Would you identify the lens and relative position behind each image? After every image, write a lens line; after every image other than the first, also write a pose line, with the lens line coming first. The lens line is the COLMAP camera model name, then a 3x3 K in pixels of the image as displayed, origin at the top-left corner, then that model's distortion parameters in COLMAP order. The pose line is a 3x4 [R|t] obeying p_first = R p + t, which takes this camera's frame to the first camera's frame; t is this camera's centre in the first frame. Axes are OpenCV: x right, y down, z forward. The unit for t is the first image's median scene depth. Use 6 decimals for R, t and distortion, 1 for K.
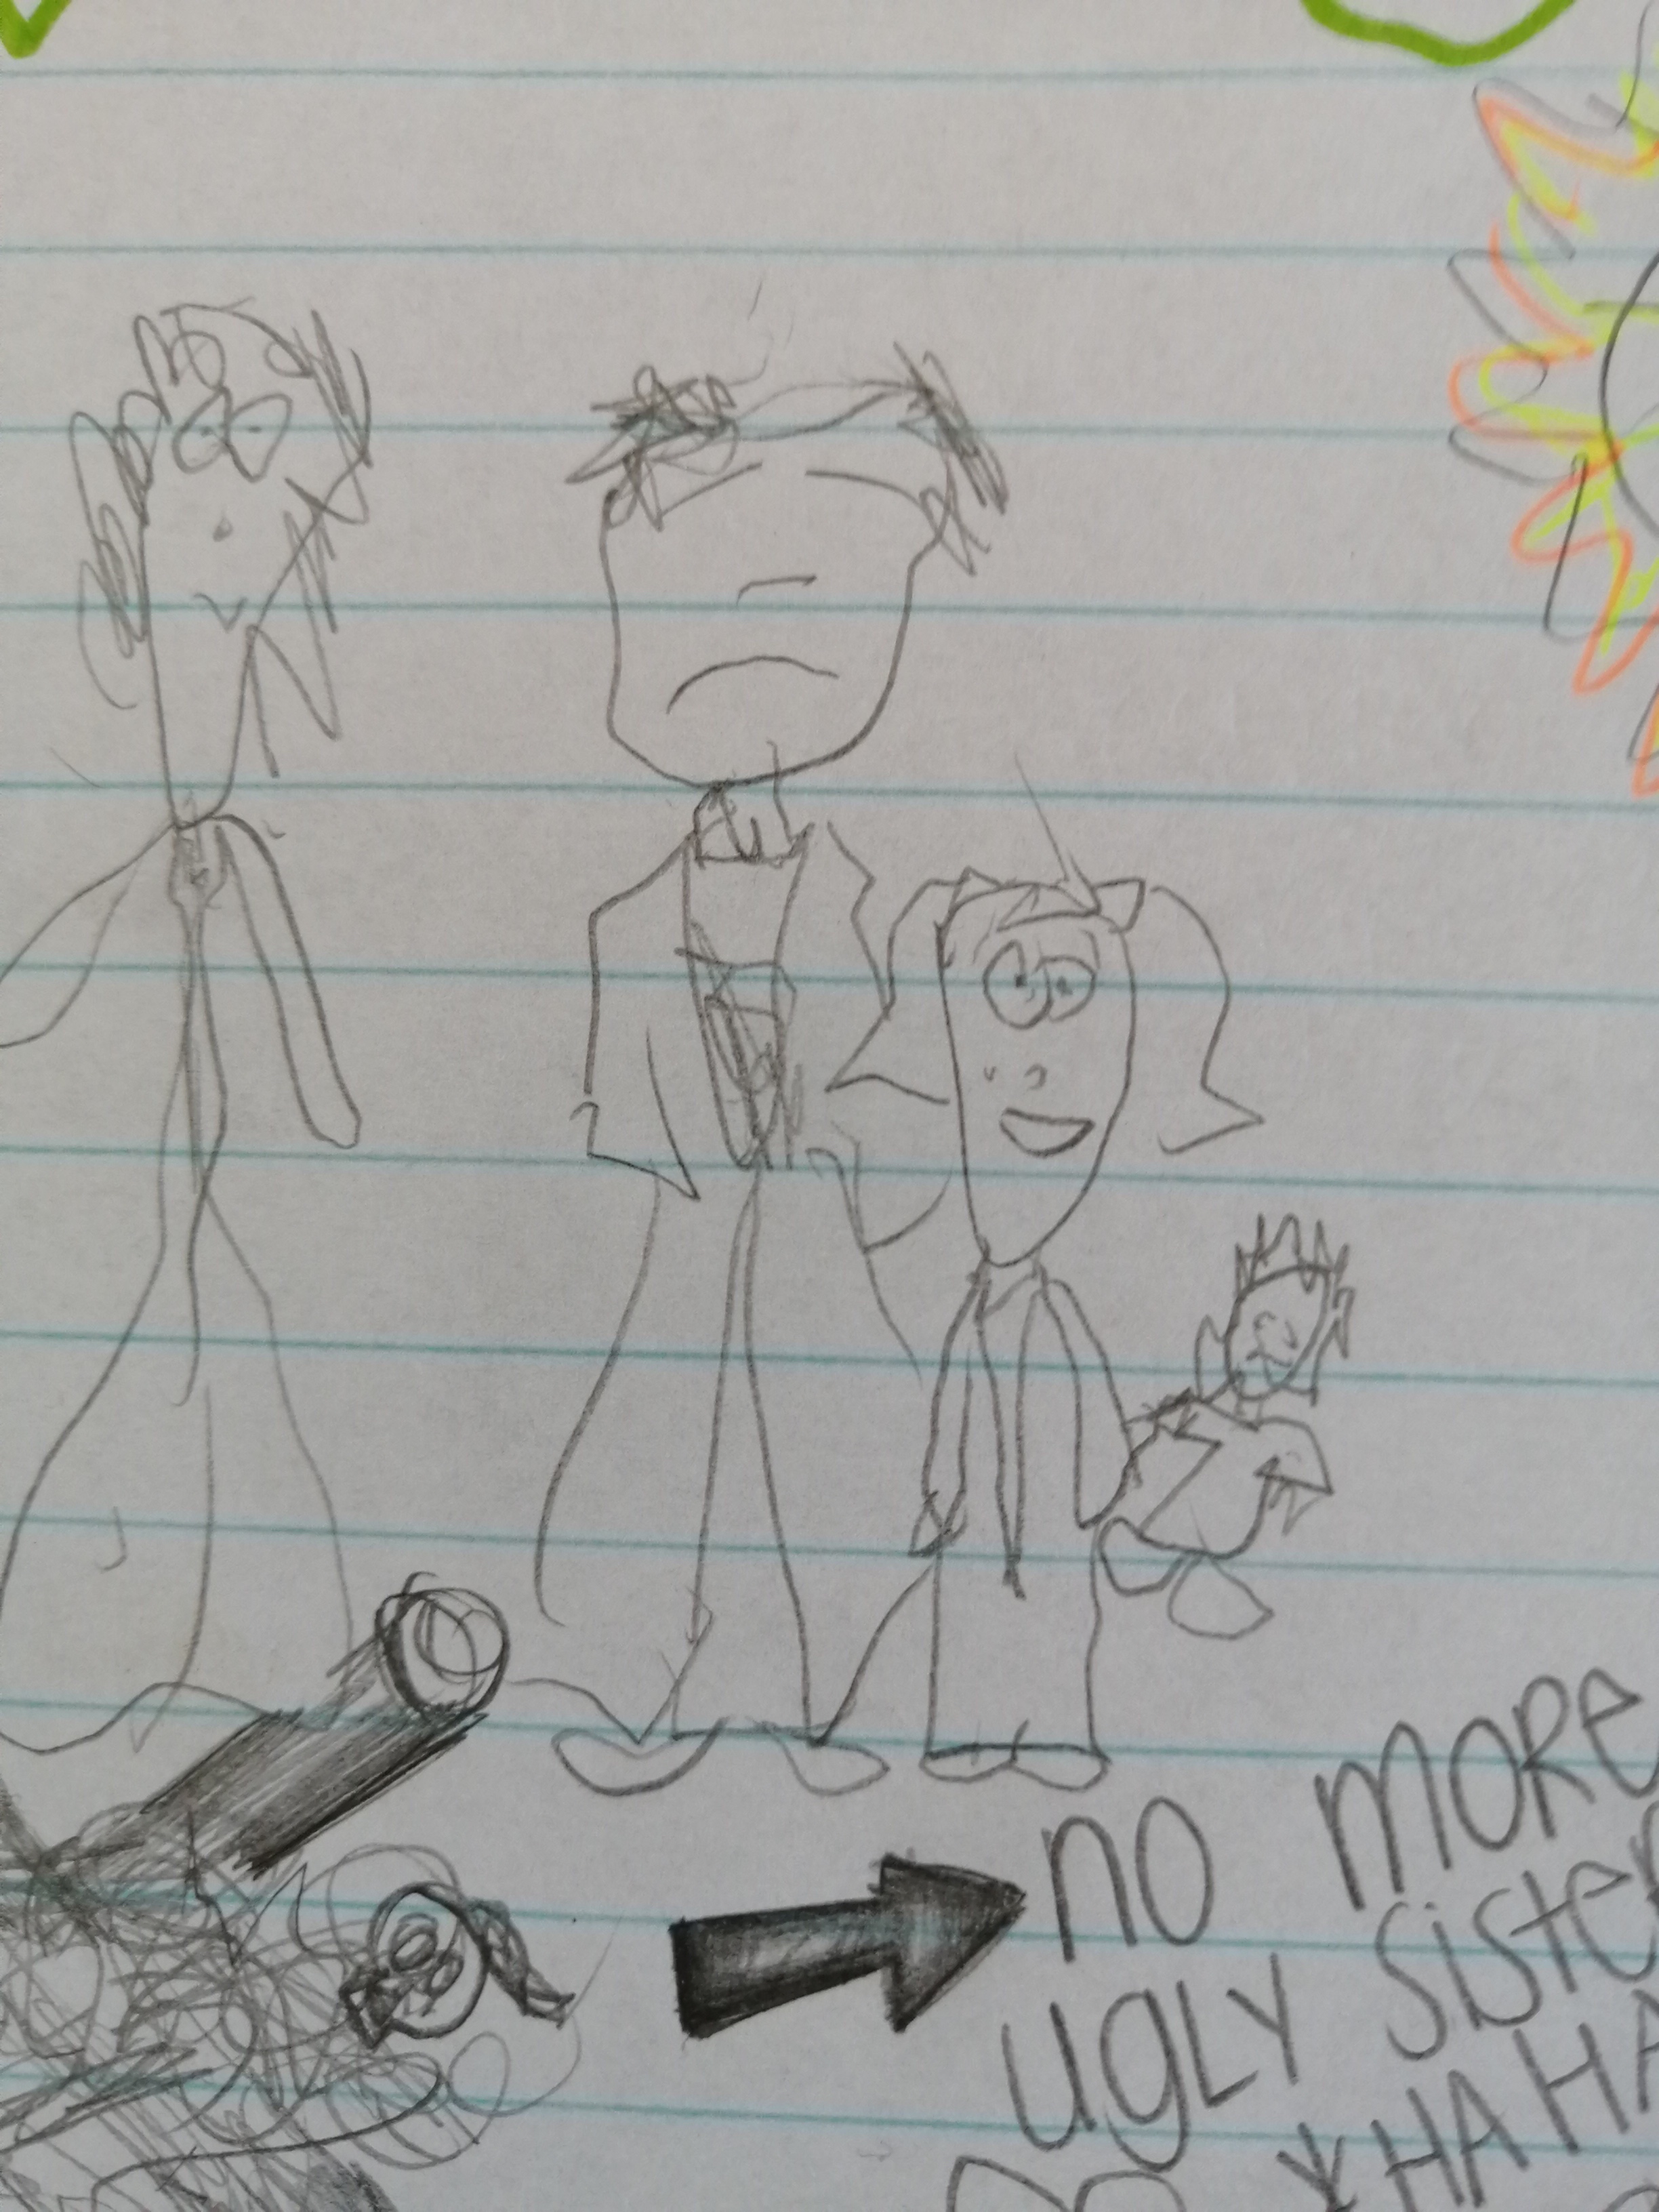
lens RADIAL K [[1890.2, 0, 784.7], [0, 1890.2, 1087.6], [0, 0, 1]] dist [-0.100628, 0.095306]
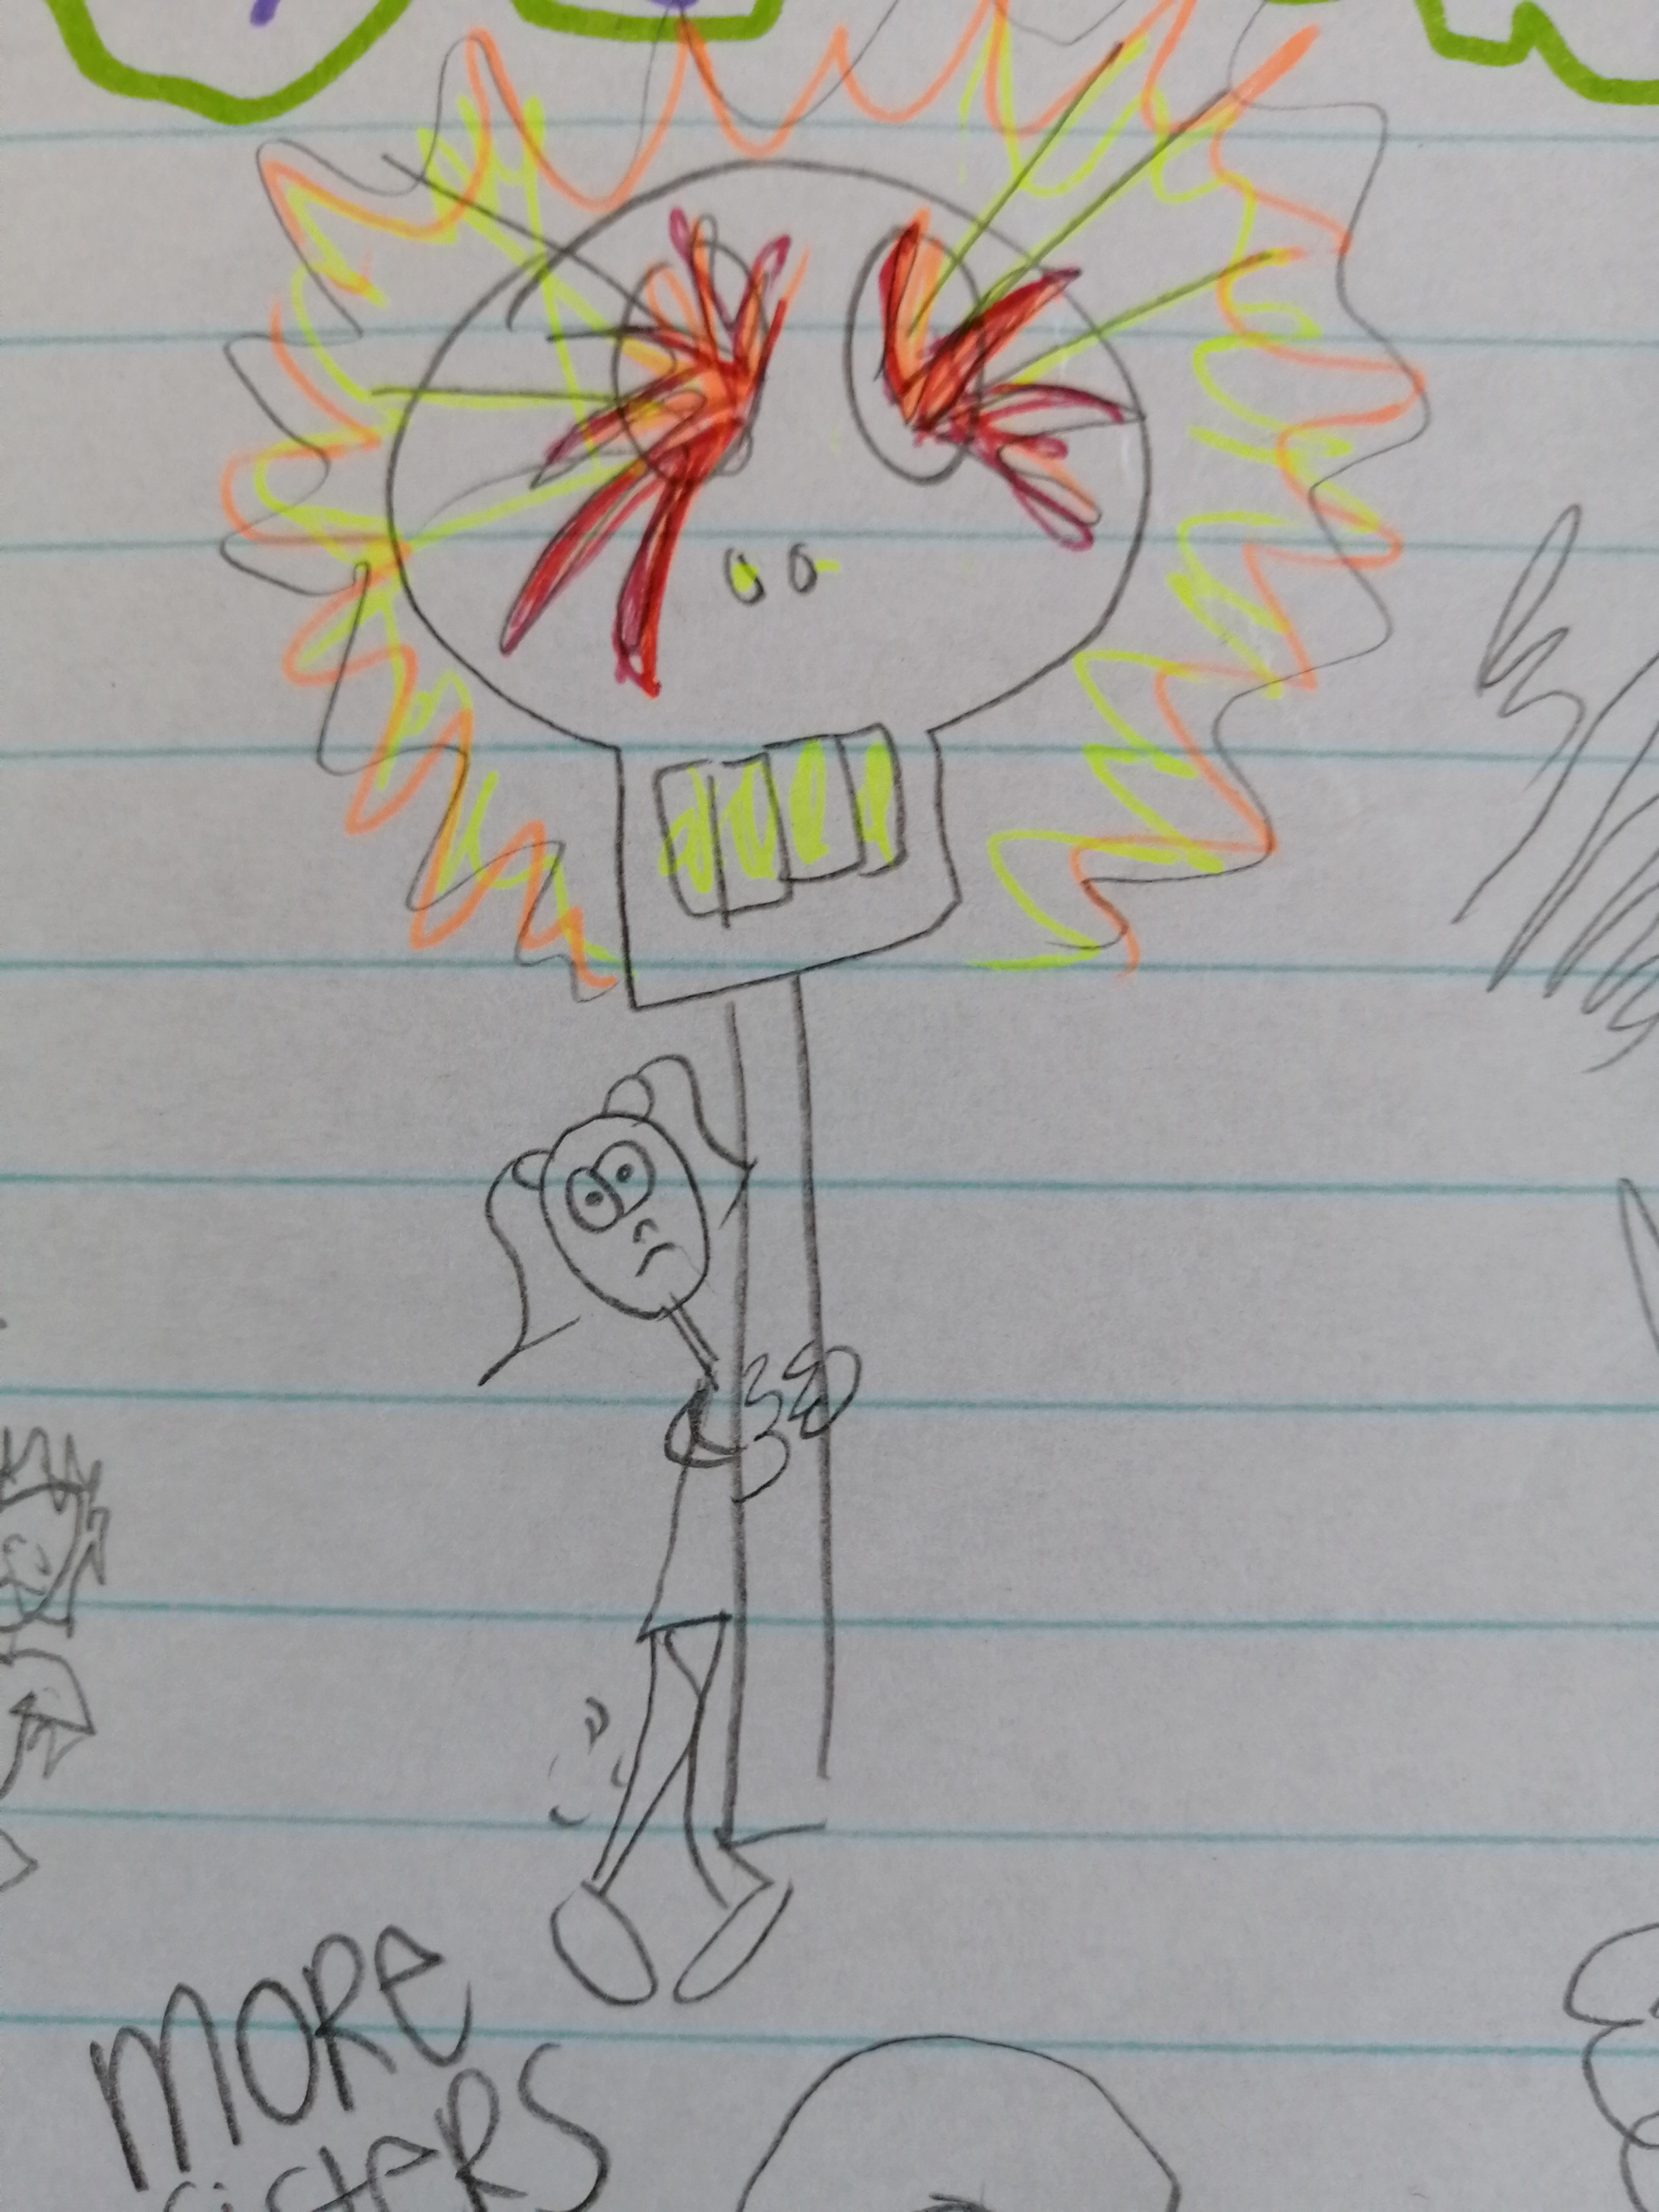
lens RADIAL K [[1890.2, 0, 811.8], [0, 1890.2, 1088.3], [0, 0, 1]] dist [-0.100628, 0.095306]
pose [[0.999675, -0.023308, 0.010323, 0.644383], [0.023112, 0.999558, 0.018722, -0.104969], [-0.010754, -0.018477, 0.999771, 0.105766]]
